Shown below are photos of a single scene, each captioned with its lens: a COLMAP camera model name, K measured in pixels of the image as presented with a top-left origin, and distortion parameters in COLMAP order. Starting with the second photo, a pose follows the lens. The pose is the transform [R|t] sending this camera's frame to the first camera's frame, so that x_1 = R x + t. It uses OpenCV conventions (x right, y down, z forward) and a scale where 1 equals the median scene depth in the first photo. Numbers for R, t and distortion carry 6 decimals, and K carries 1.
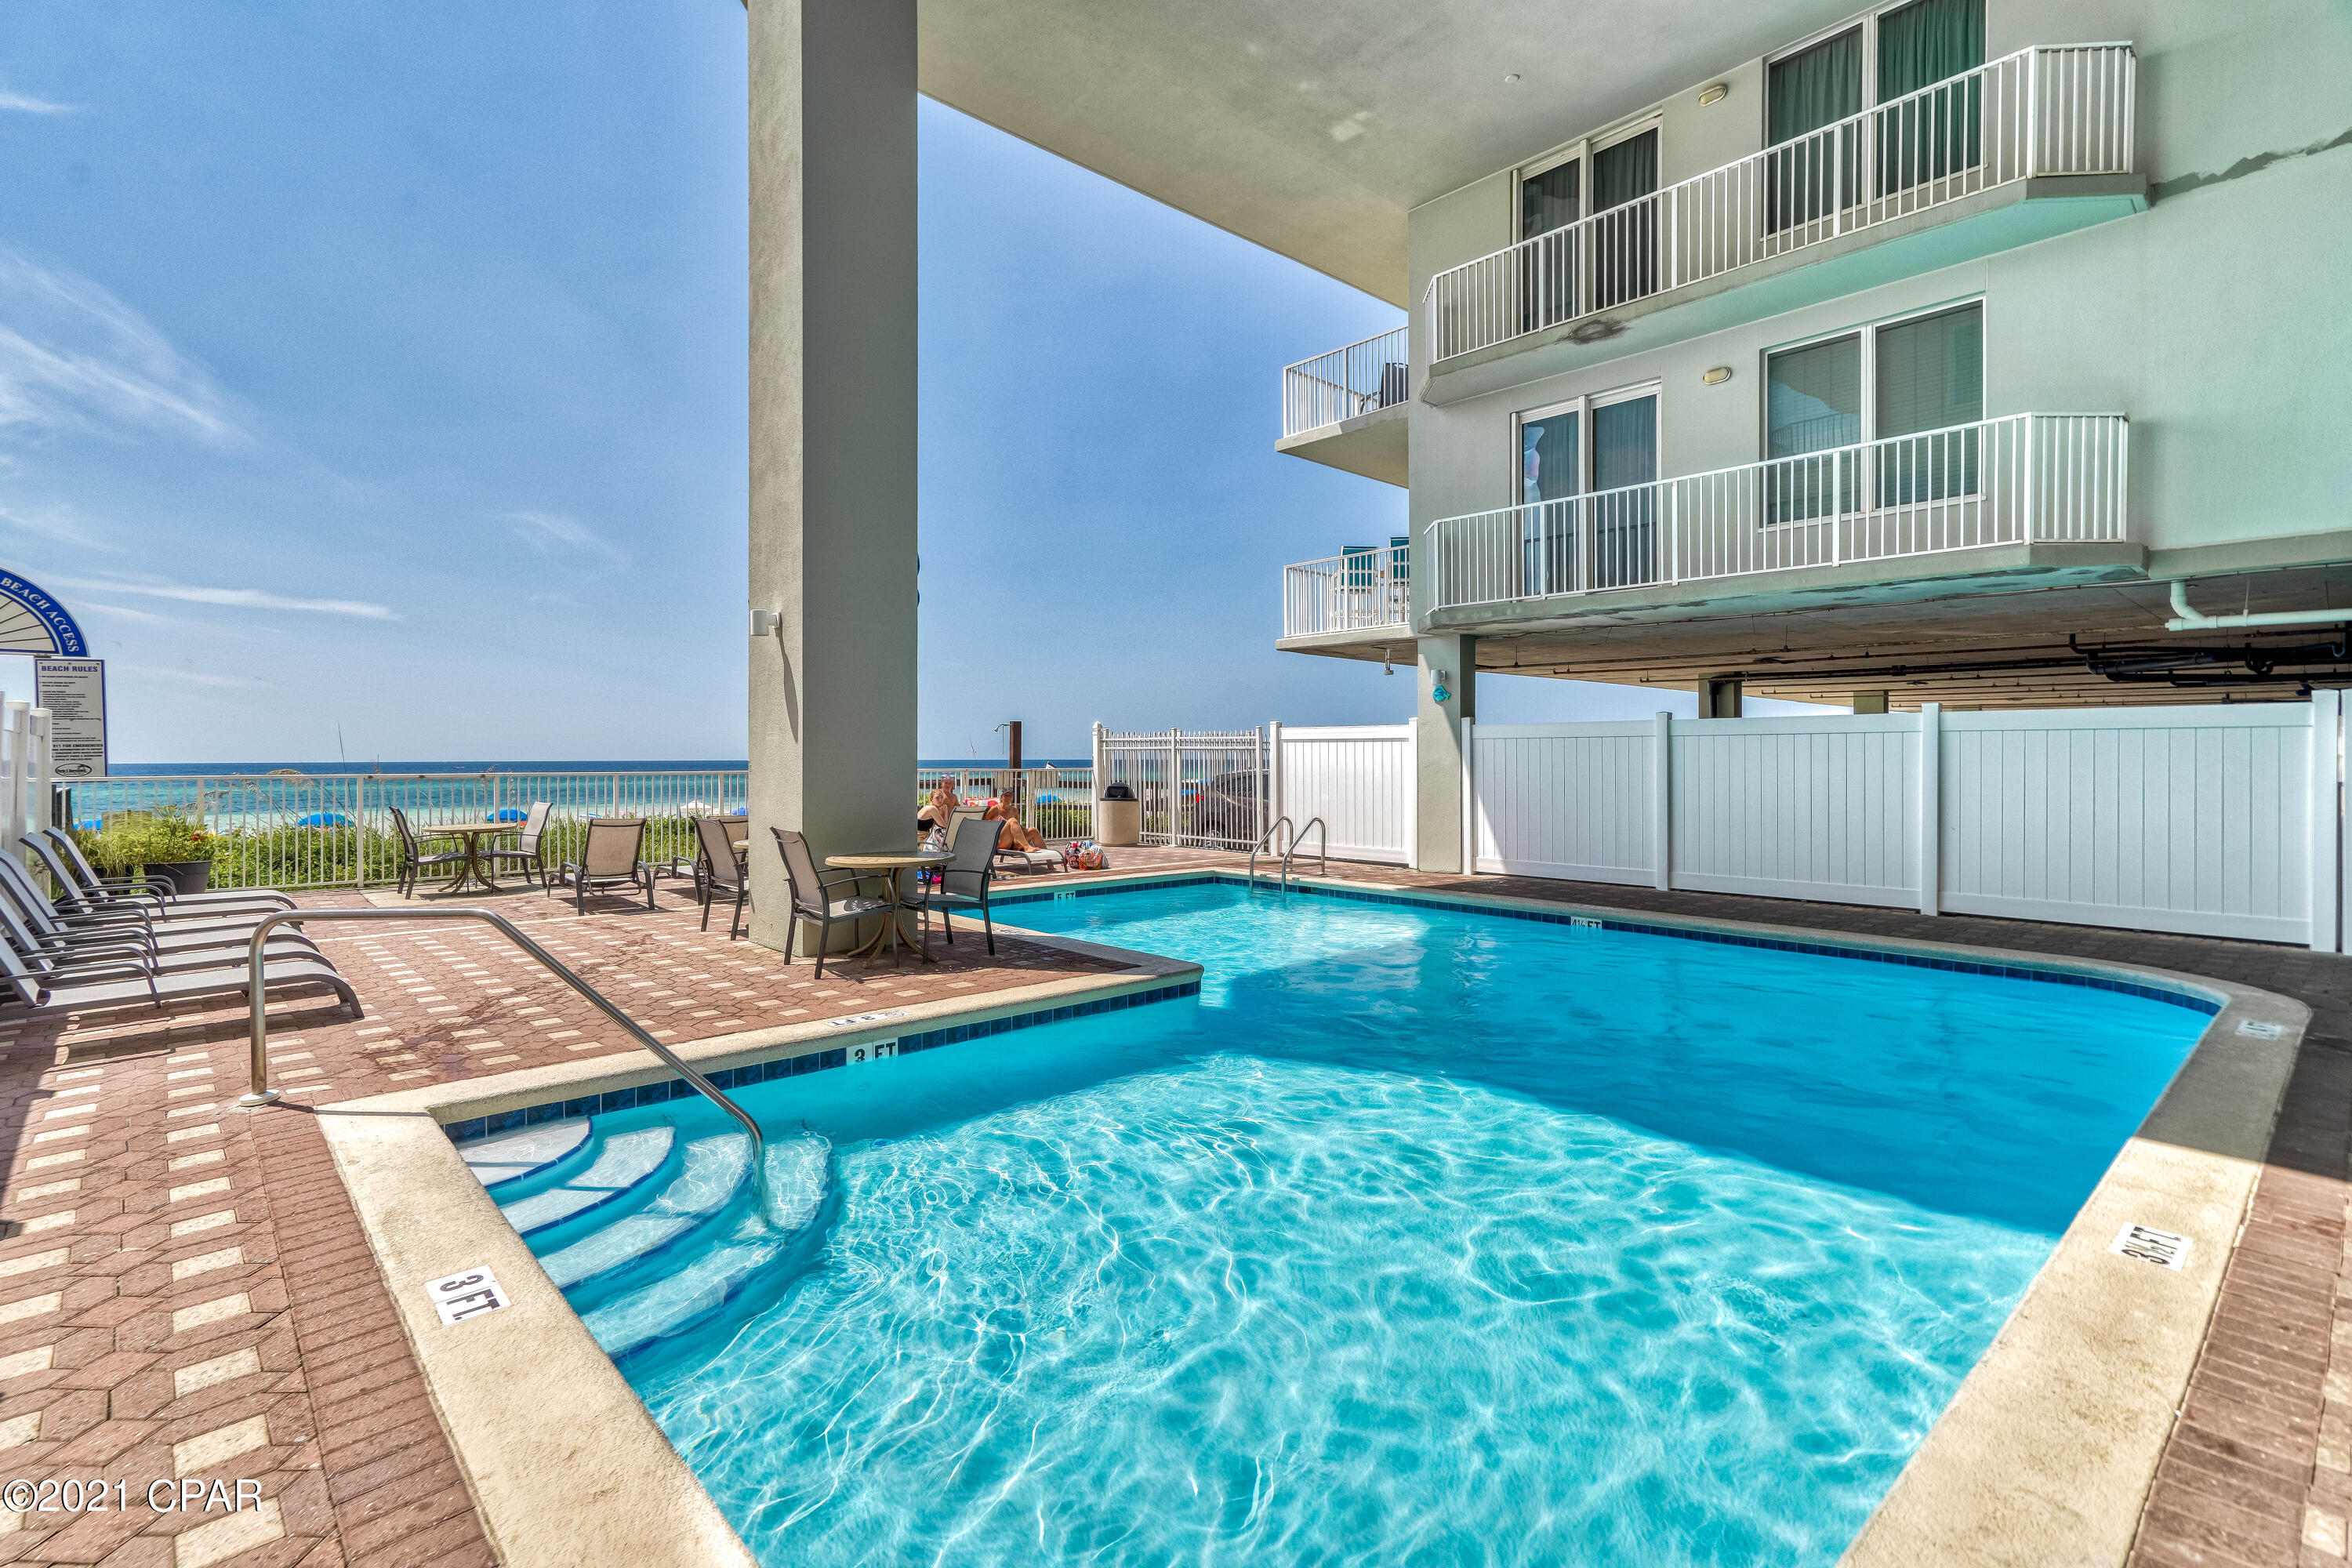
lens RADIAL K [[1095.1, 0, 1184.3], [0, 1095.1, 746.7], [0, 0, 1]] dist [-0.000006, 0.000072]
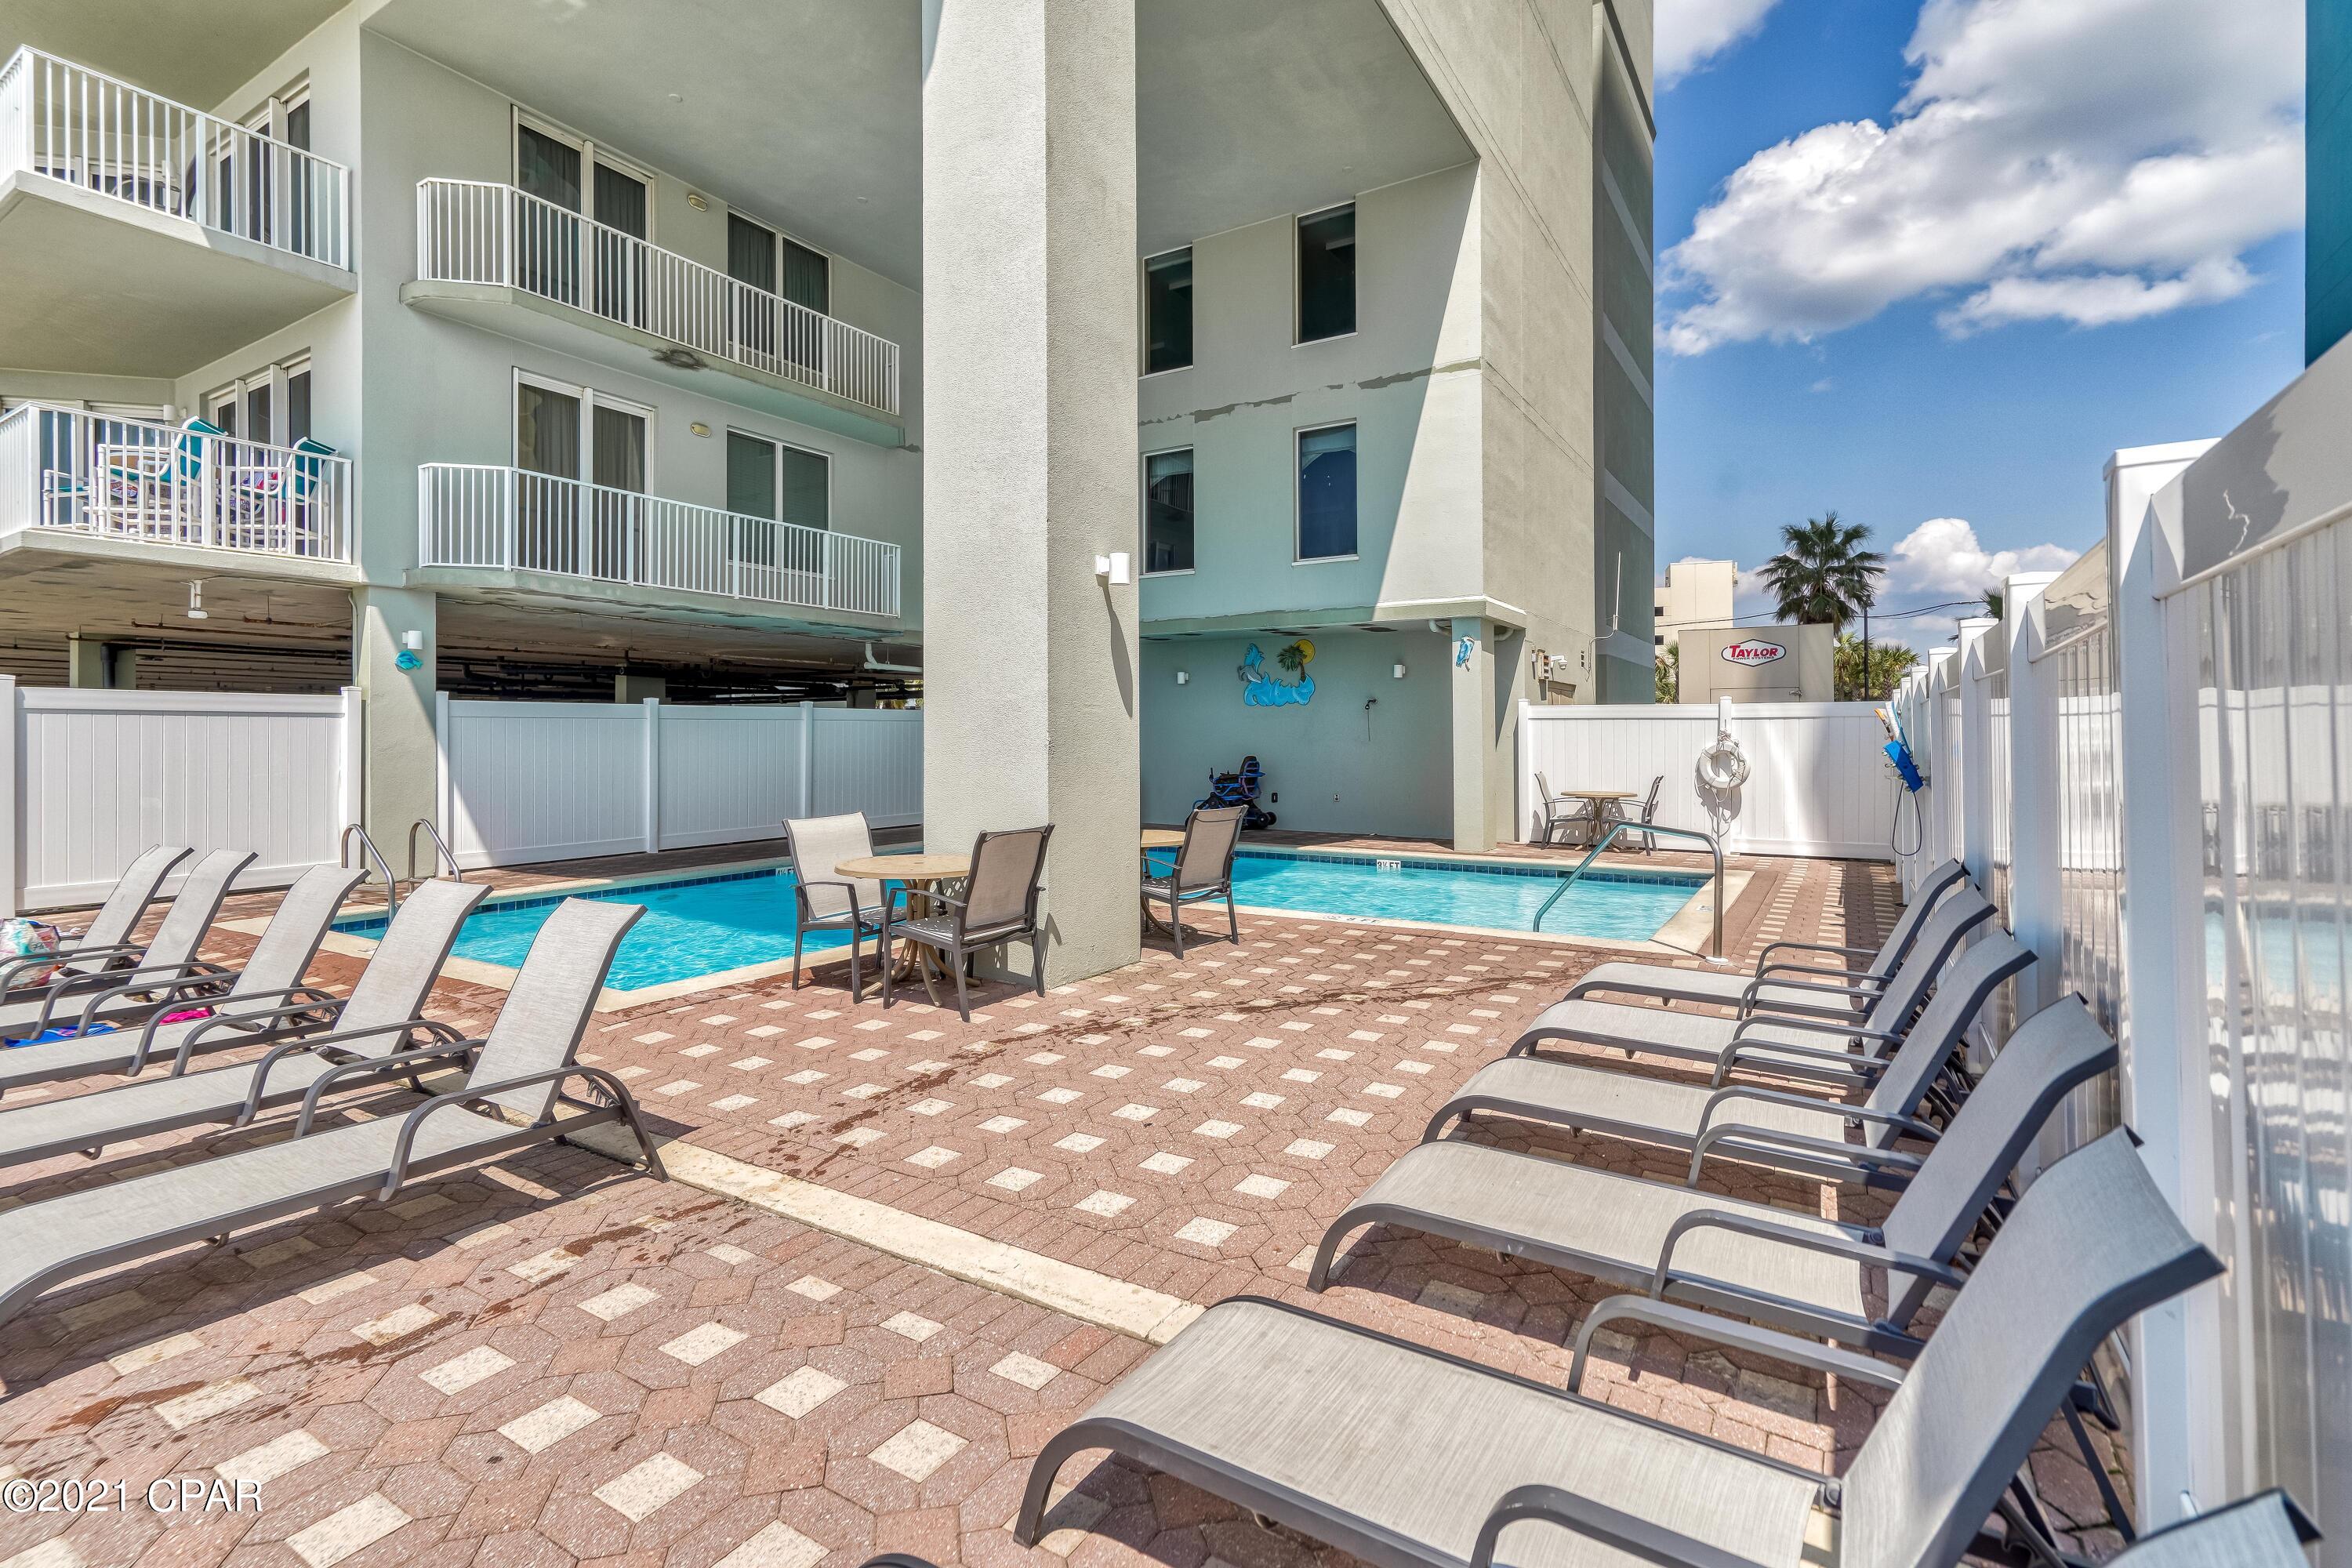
lens RADIAL K [[1095.1, 0, 1184.3], [0, 1095.1, 746.7], [0, 0, 1]] dist [-0.000006, 0.000072]
pose [[-0.264789, -0.008005, 0.964273, -0.802525], [-0.004721, 0.999964, 0.007005, 0.009795], [-0.964295, -0.002698, -0.264818, 0.737817]]
